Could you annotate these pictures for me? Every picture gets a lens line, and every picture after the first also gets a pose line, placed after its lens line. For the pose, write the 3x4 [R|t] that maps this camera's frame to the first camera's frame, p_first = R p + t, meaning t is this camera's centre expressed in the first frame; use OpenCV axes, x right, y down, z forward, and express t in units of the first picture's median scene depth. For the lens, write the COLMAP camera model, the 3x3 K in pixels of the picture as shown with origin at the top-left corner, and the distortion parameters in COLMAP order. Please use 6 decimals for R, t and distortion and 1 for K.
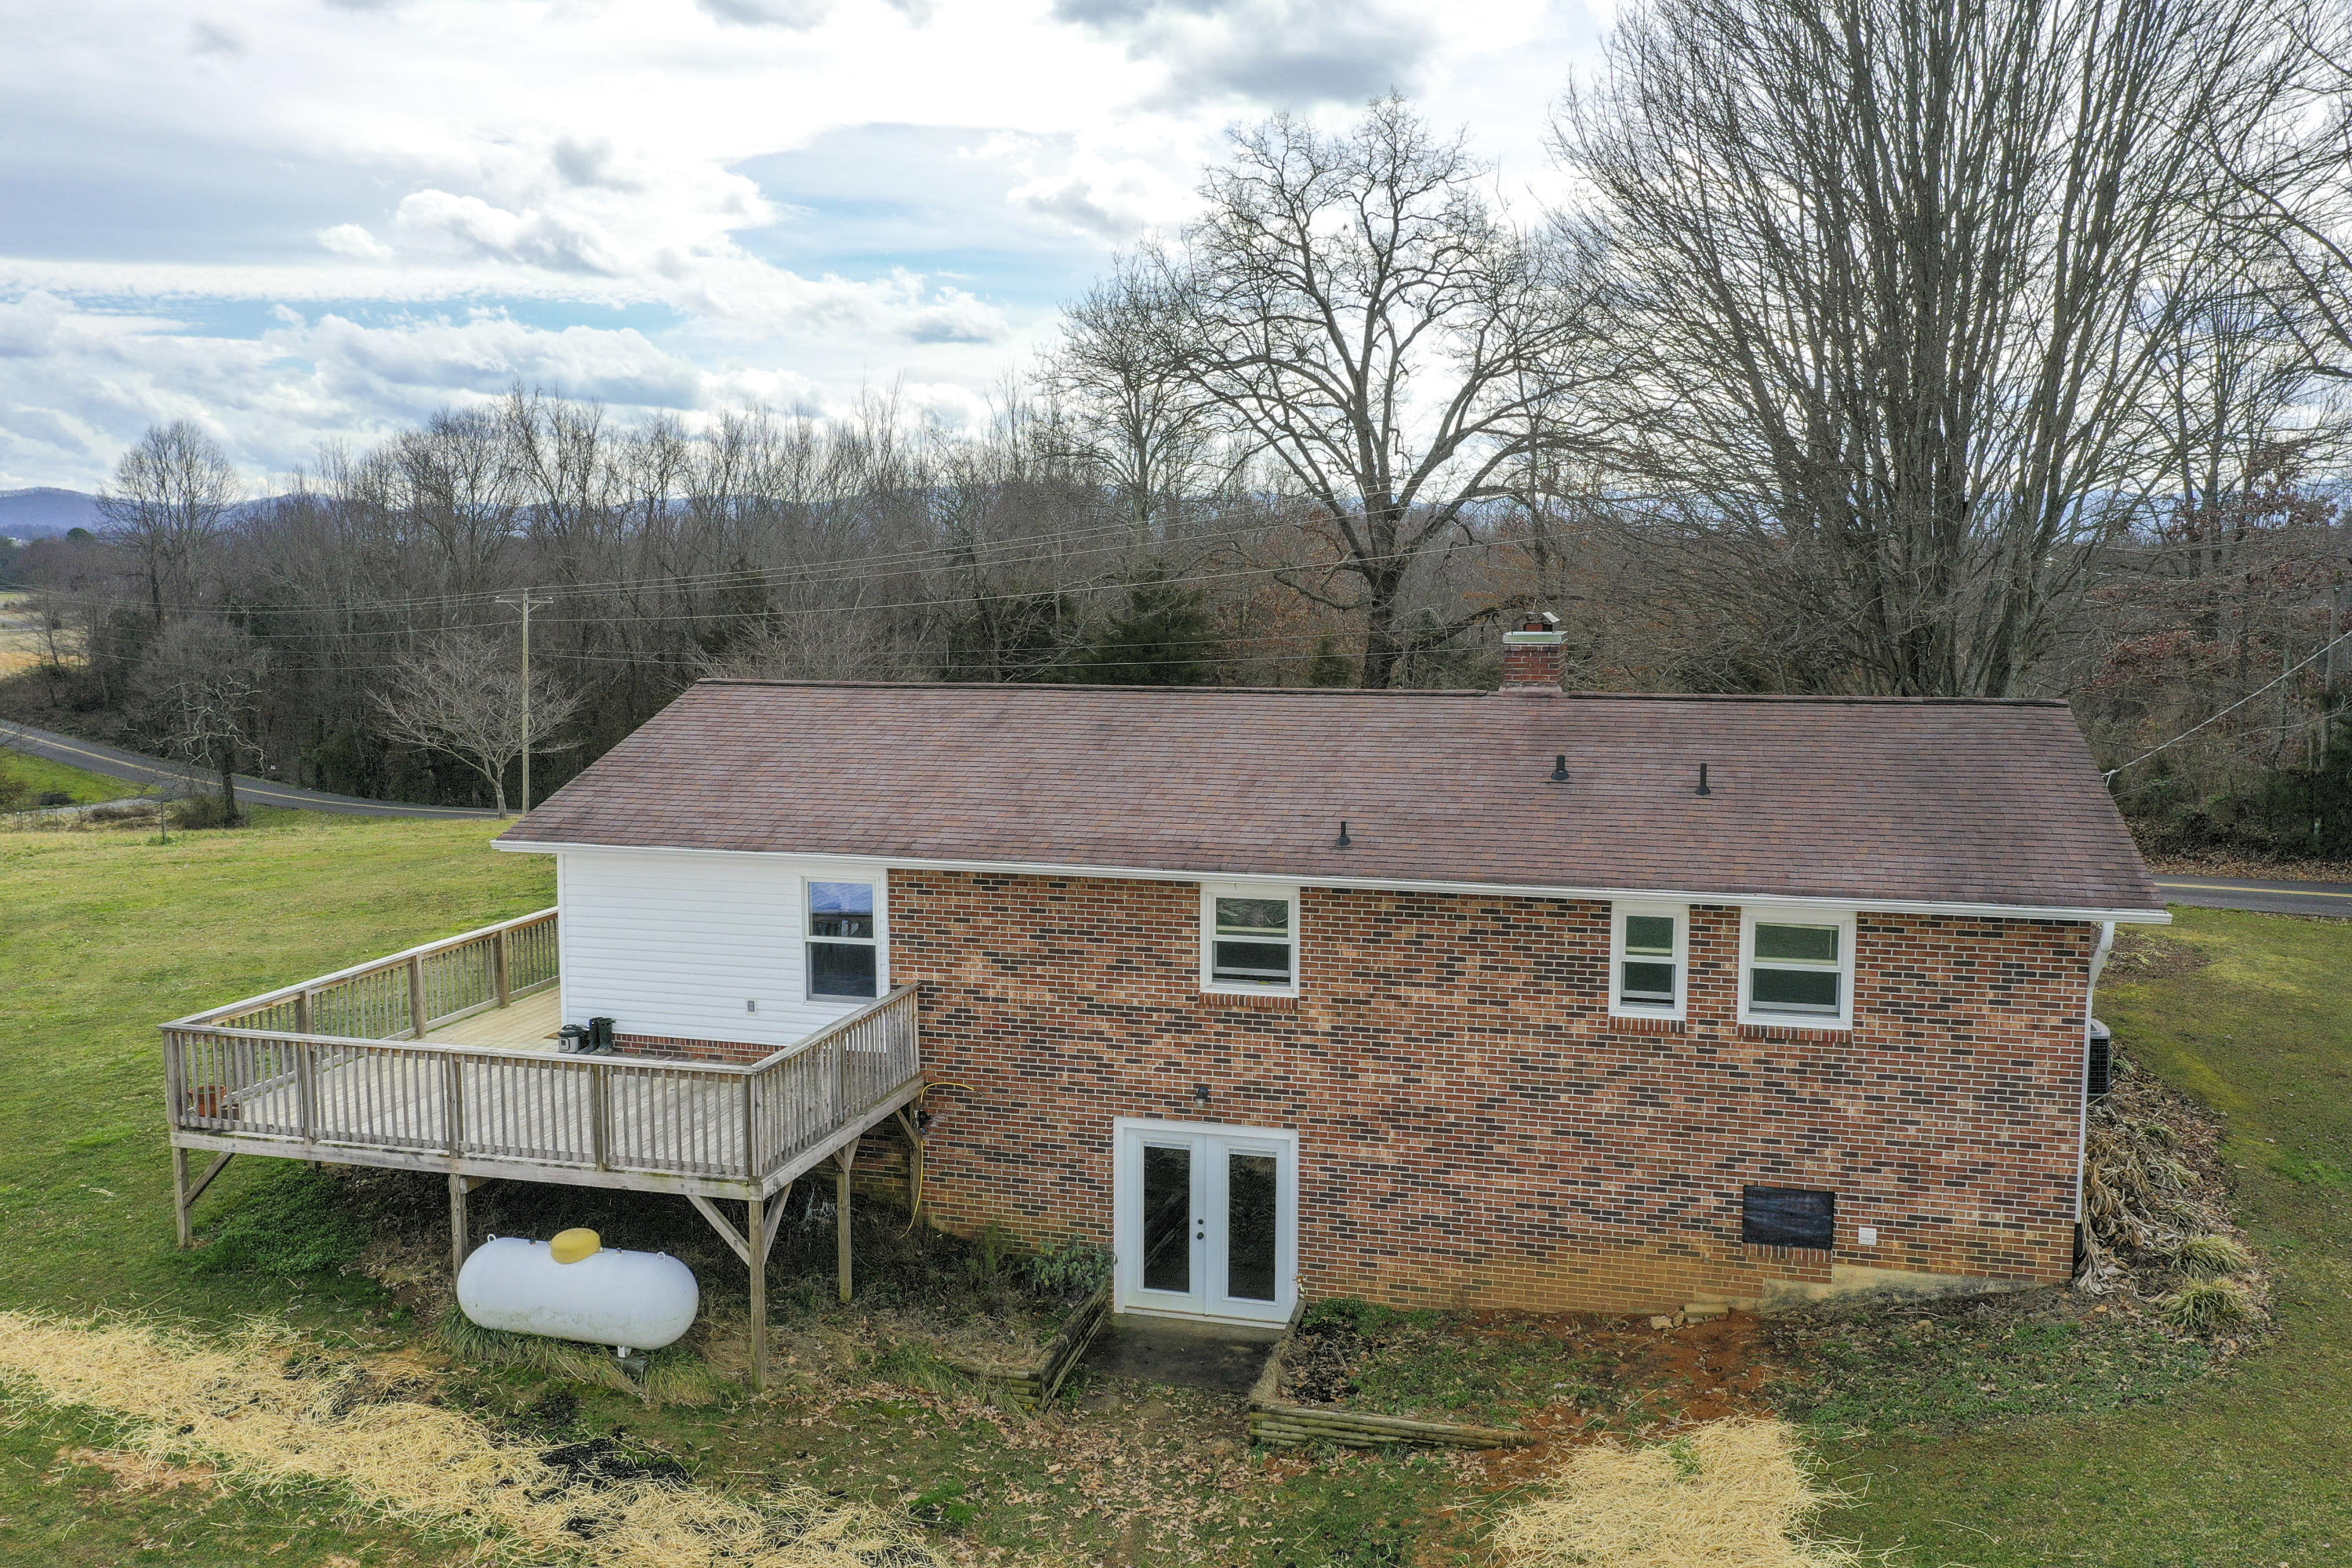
lens RADIAL K [[1854.6, 0, 1159.7], [0, 1854.6, 772.3], [0, 0, 1]] dist [-0.009058, -0.008822]
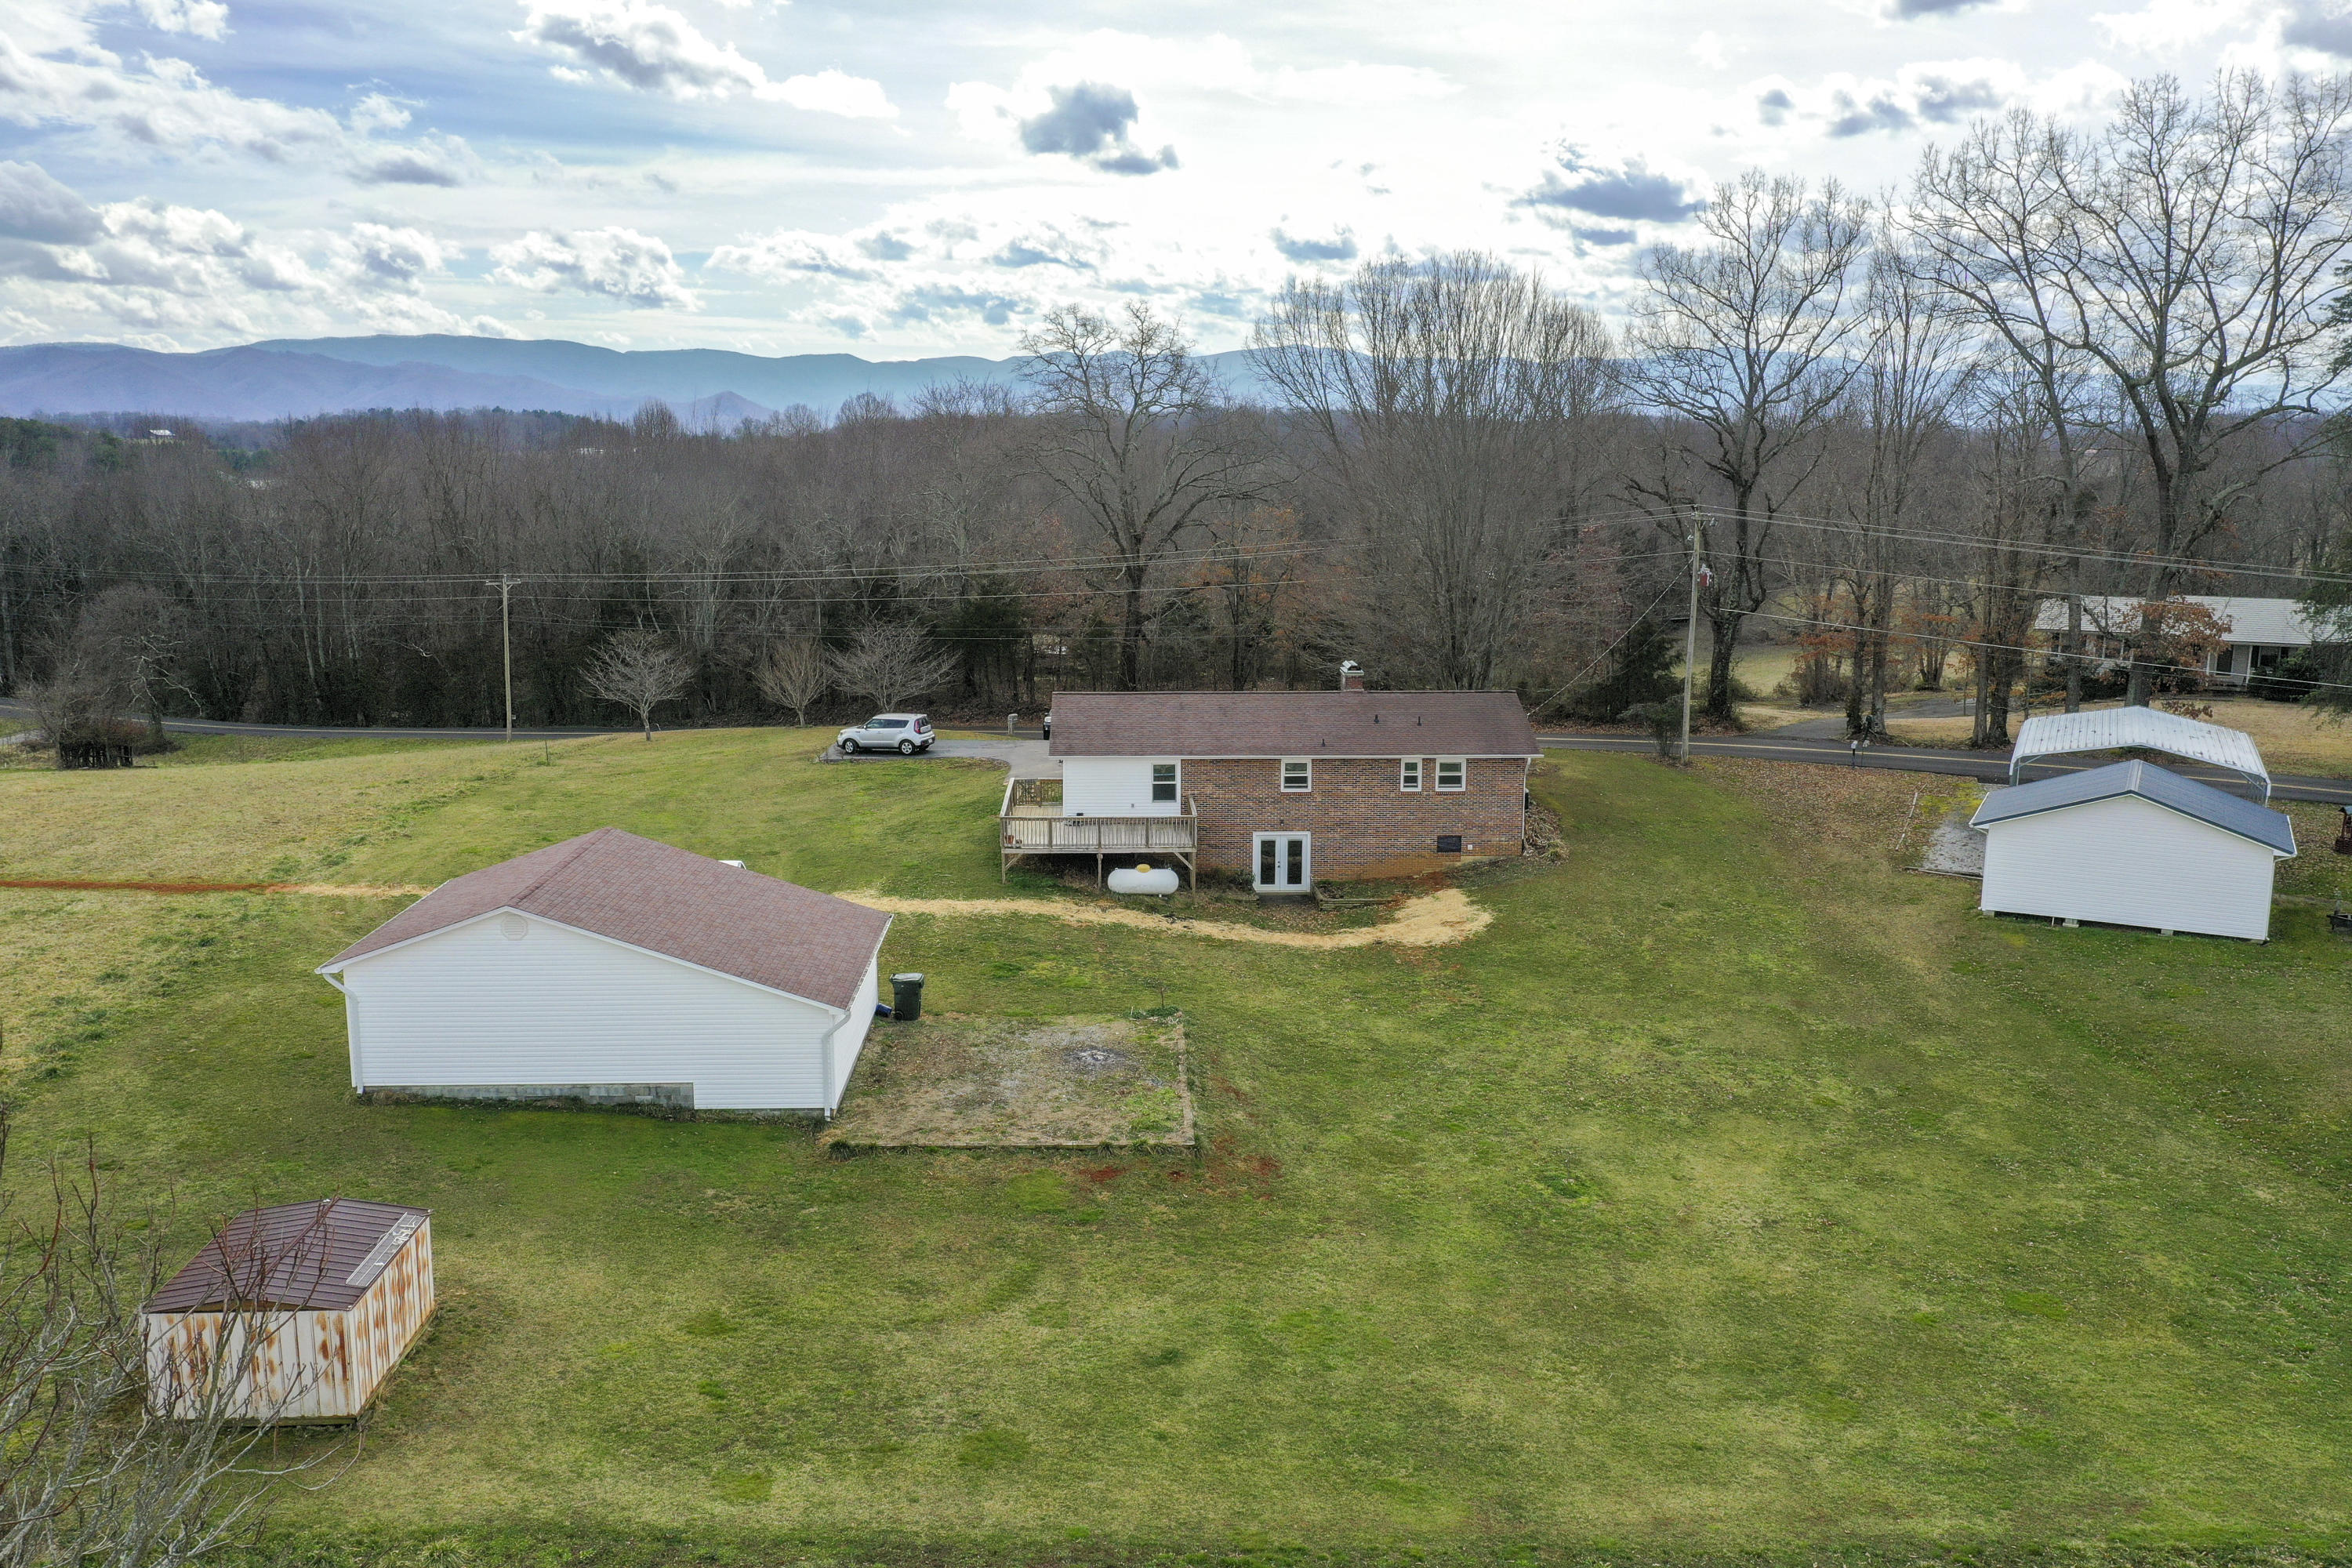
lens RADIAL K [[1854.6, 0, 1159.7], [0, 1854.6, 772.3], [0, 0, 1]] dist [-0.009058, -0.008822]
pose [[0.958330, -0.050561, 0.281152, -1.135885], [0.029708, 0.996515, 0.077944, -0.184259], [-0.284113, -0.066344, 0.956493, -2.144738]]
